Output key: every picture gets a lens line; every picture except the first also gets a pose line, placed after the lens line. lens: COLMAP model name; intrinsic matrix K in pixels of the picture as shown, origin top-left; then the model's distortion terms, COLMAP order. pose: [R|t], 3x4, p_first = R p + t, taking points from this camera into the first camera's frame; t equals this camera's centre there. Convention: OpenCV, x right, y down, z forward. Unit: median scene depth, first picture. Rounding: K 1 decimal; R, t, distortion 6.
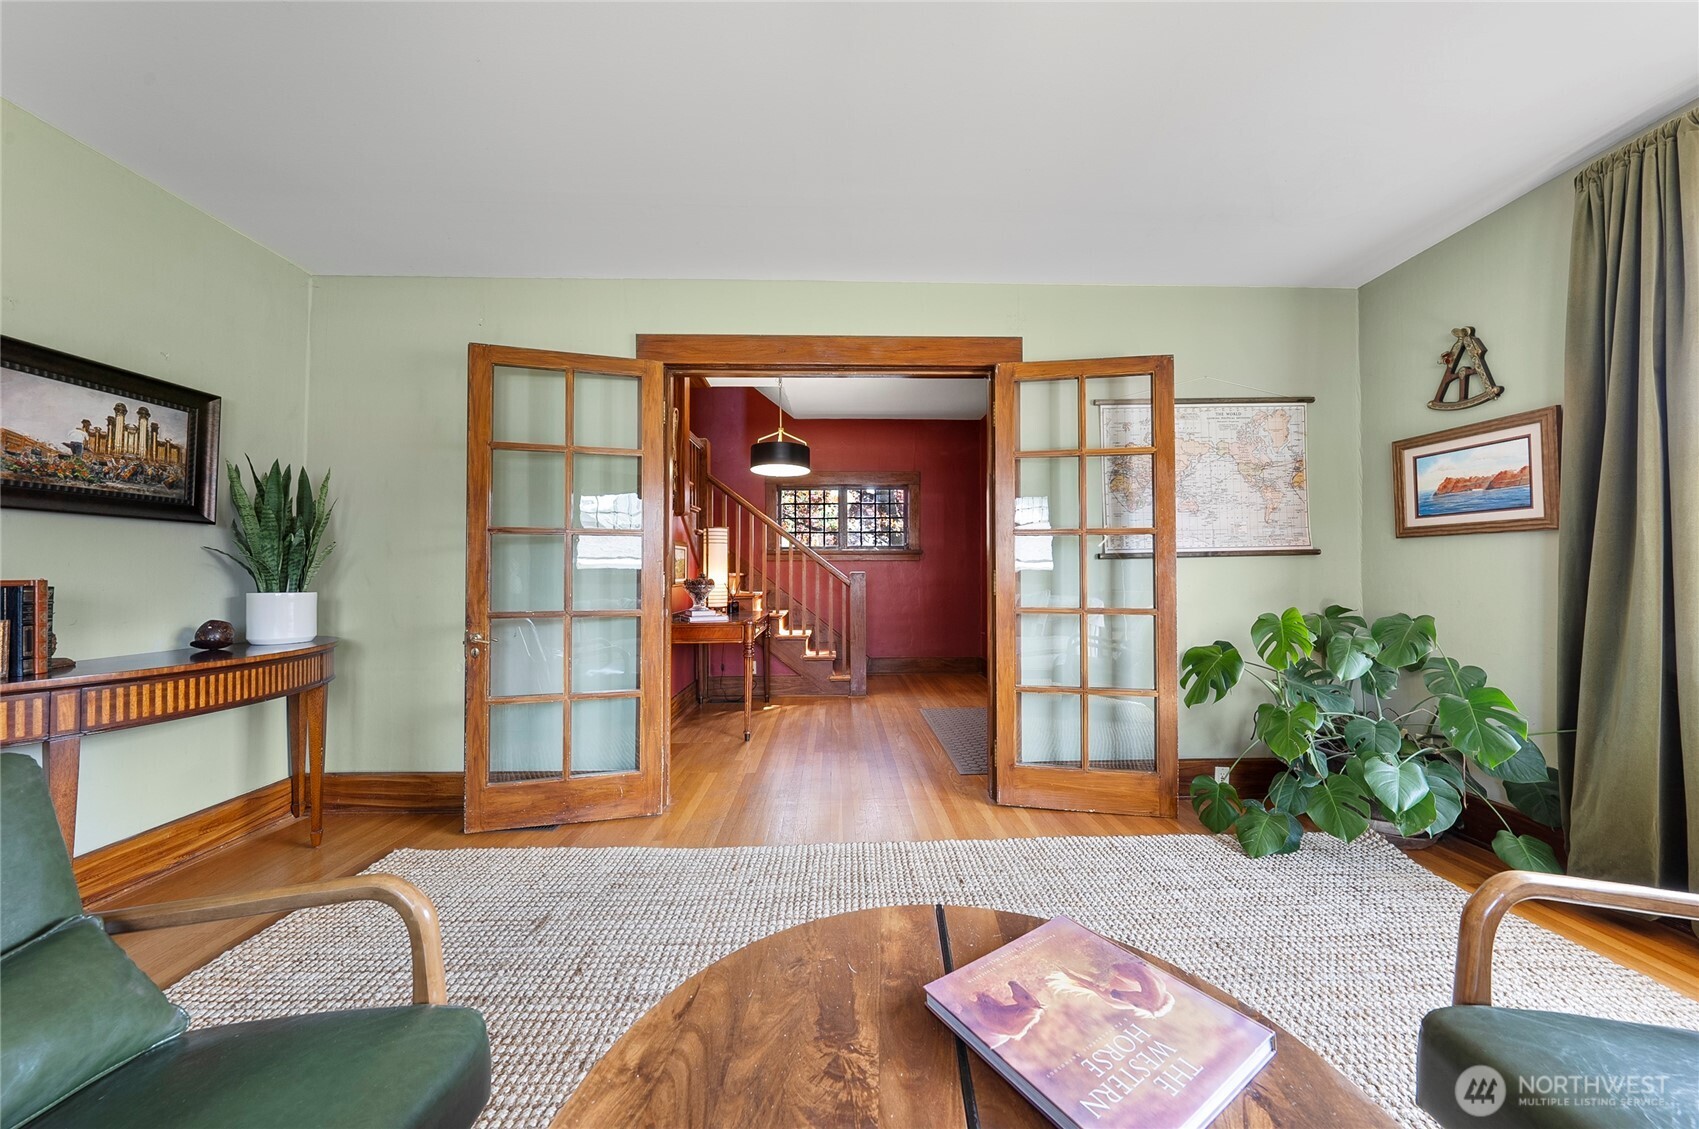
lens RADIAL K [[583.8, 0, 848.3], [0, 583.8, 571.1], [0, 0, 1]] dist [0.000363, 0.000060]
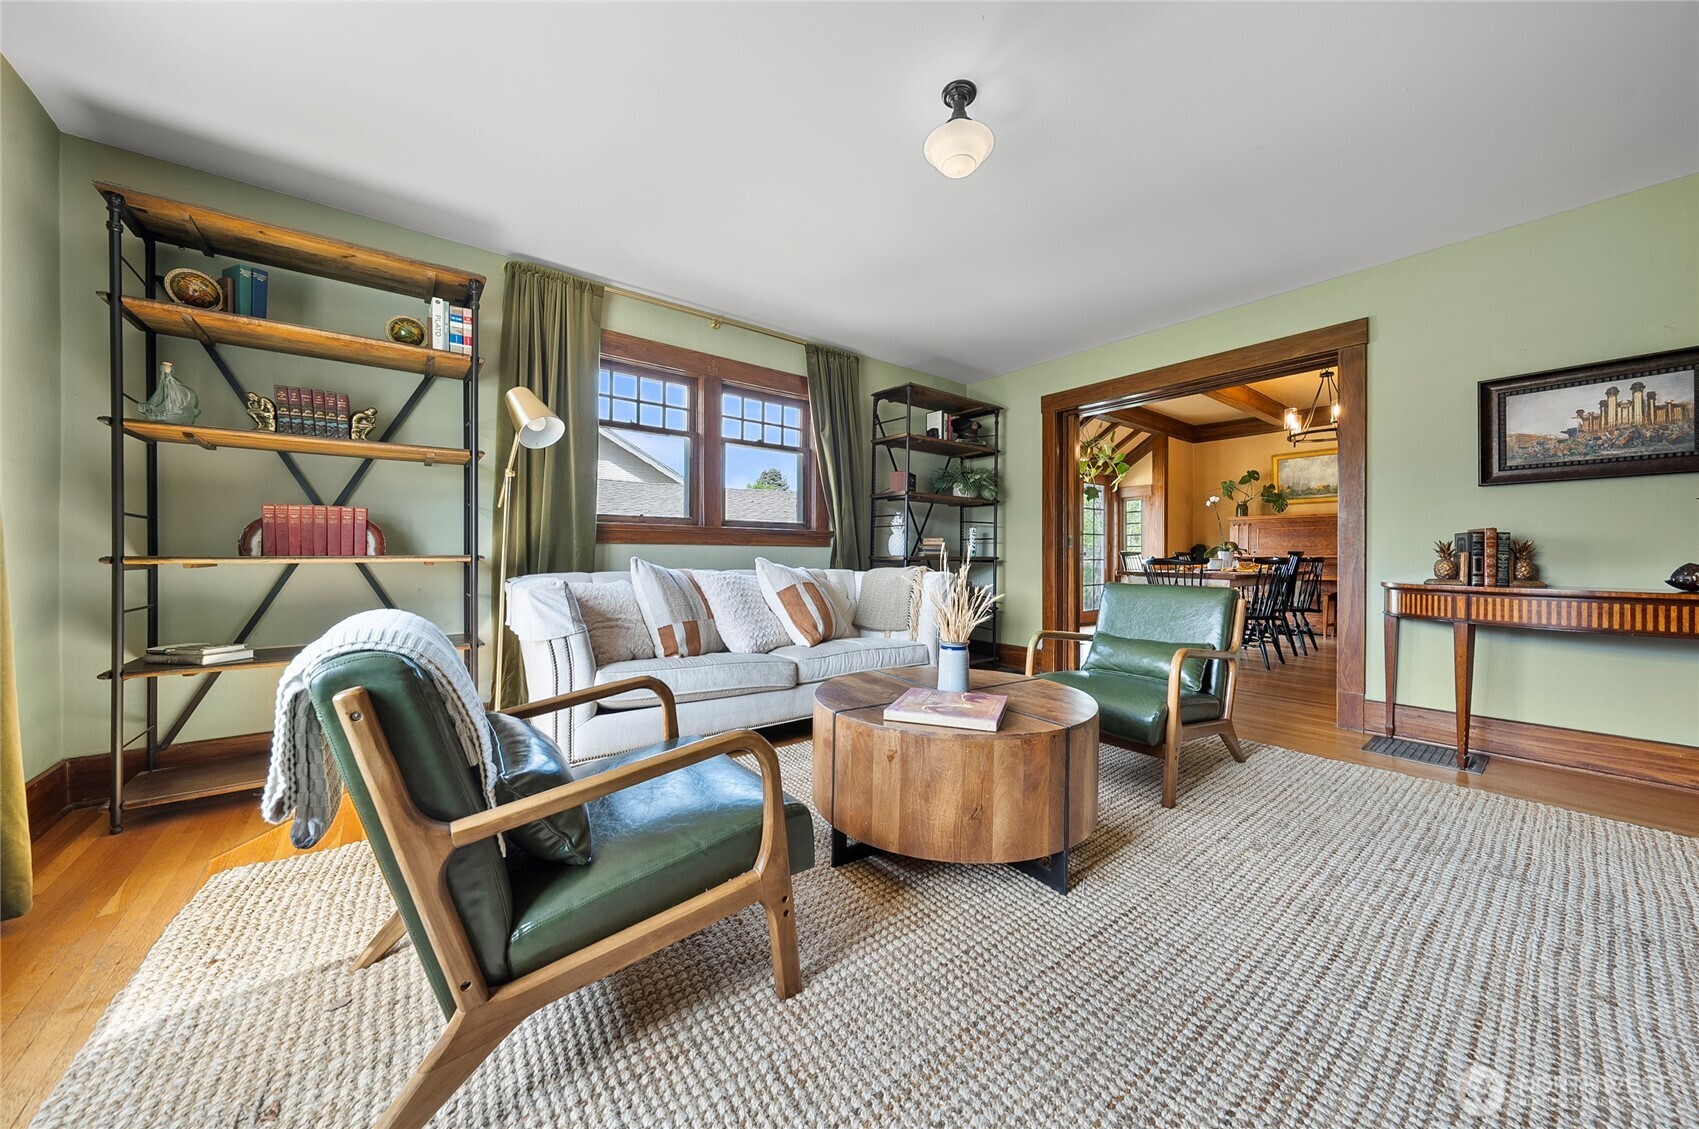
lens RADIAL K [[588.4, 0, 851.3], [0, 588.4, 556.7], [0, 0, 1]] dist [0.000168, 0.000015]
pose [[-0.795056, 0.001385, -0.606535, 0.843612], [0.003807, 0.999989, -0.002706, 0.077529], [0.606524, -0.004460, -0.795053, 1.022143]]
